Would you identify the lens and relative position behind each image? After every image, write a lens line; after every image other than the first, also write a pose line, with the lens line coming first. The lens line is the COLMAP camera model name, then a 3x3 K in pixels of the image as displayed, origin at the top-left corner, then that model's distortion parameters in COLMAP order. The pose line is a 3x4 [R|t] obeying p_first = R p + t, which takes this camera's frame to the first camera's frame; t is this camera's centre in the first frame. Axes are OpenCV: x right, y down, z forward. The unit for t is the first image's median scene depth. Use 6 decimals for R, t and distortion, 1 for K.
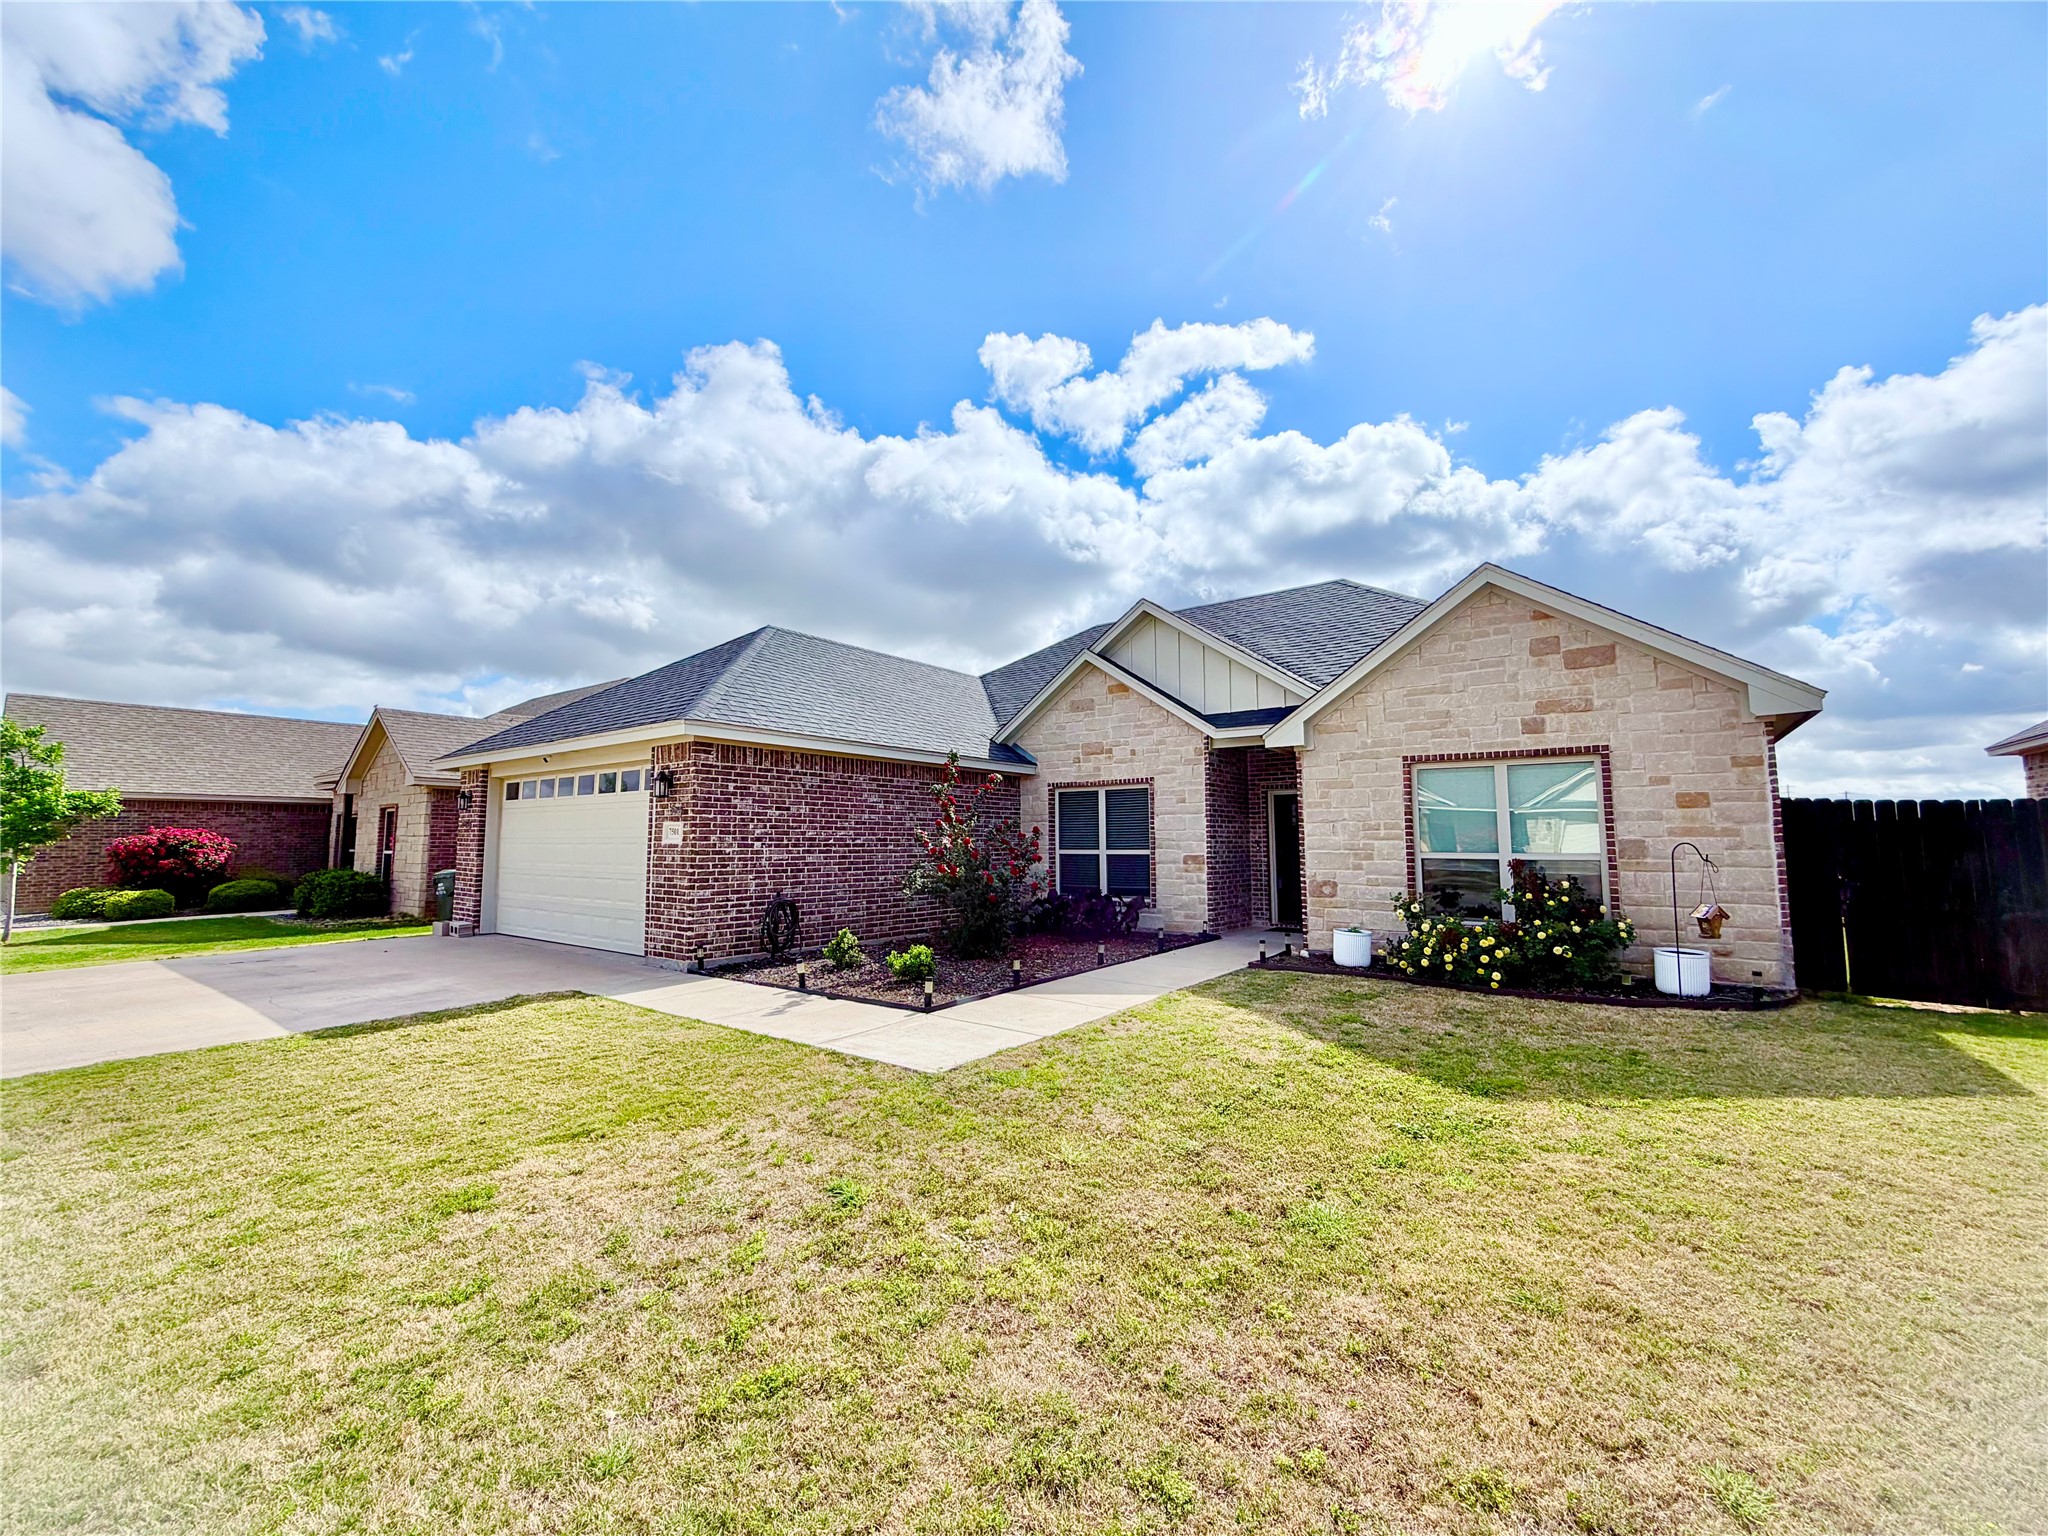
lens RADIAL K [[816.8, 0, 1028.0], [0, 816.8, 771.2], [0, 0, 1]] dist [0.003981, 0.000211]
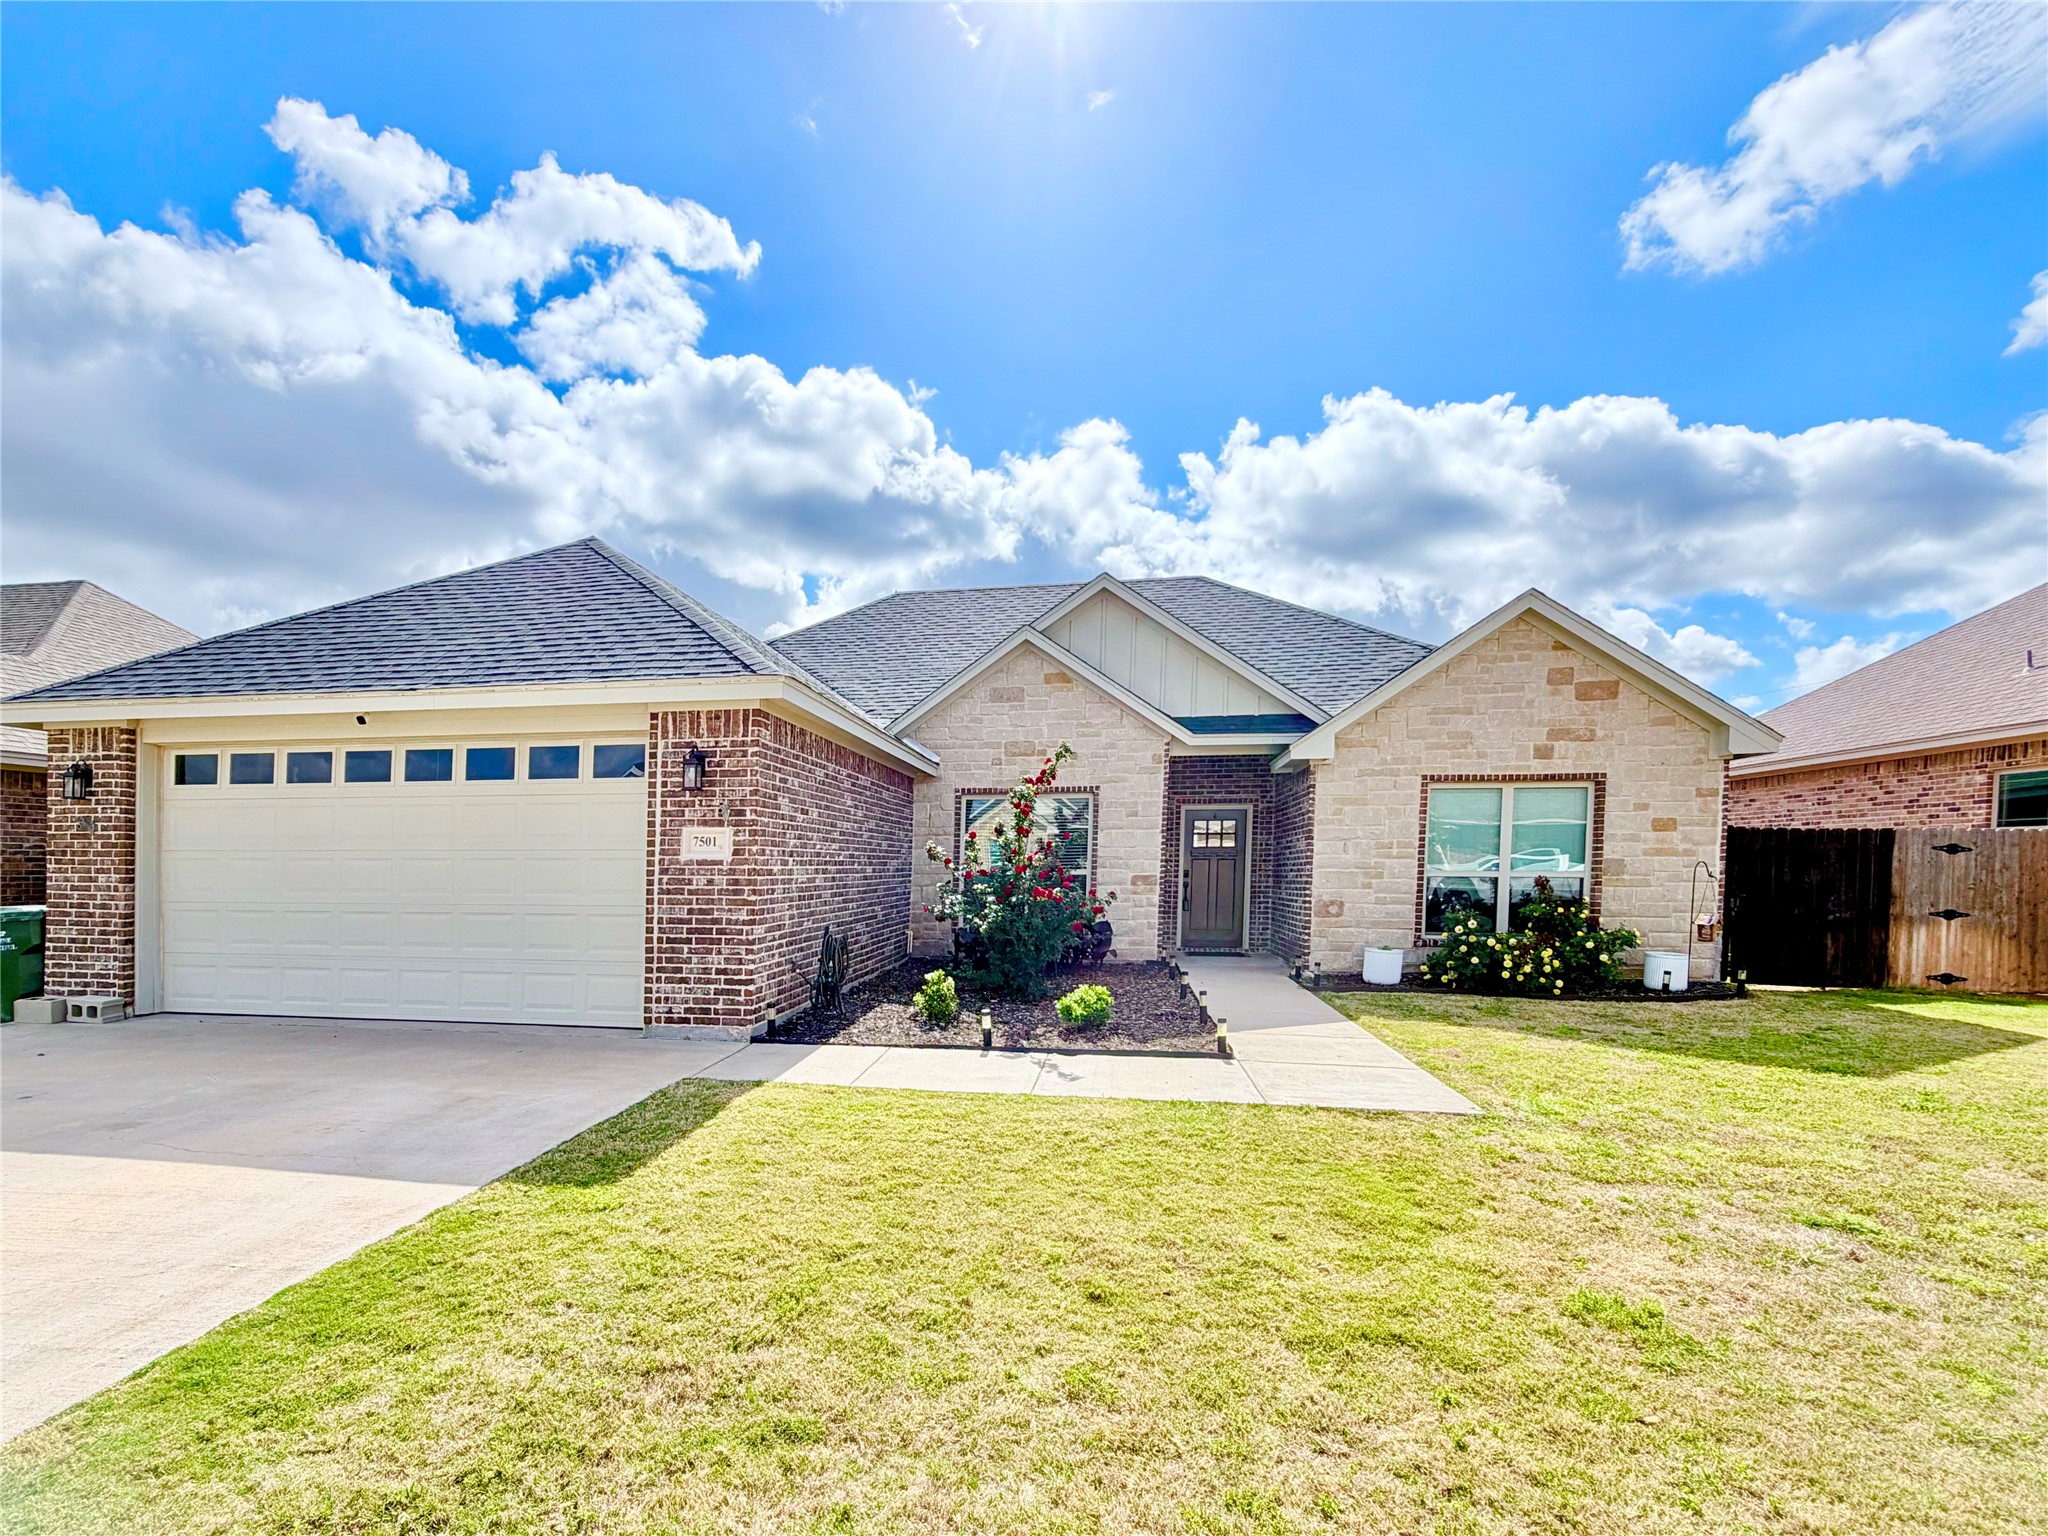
lens RADIAL K [[993.6, 0, 881.5], [0, 993.6, 901.9], [0, 0, 1]] dist [0.000067, -0.000137]
pose [[0.894257, -0.015328, 0.447291, -0.657319], [-0.040203, 0.992622, 0.114392, 0.022701], [-0.445744, -0.120278, 0.887043, 0.193820]]
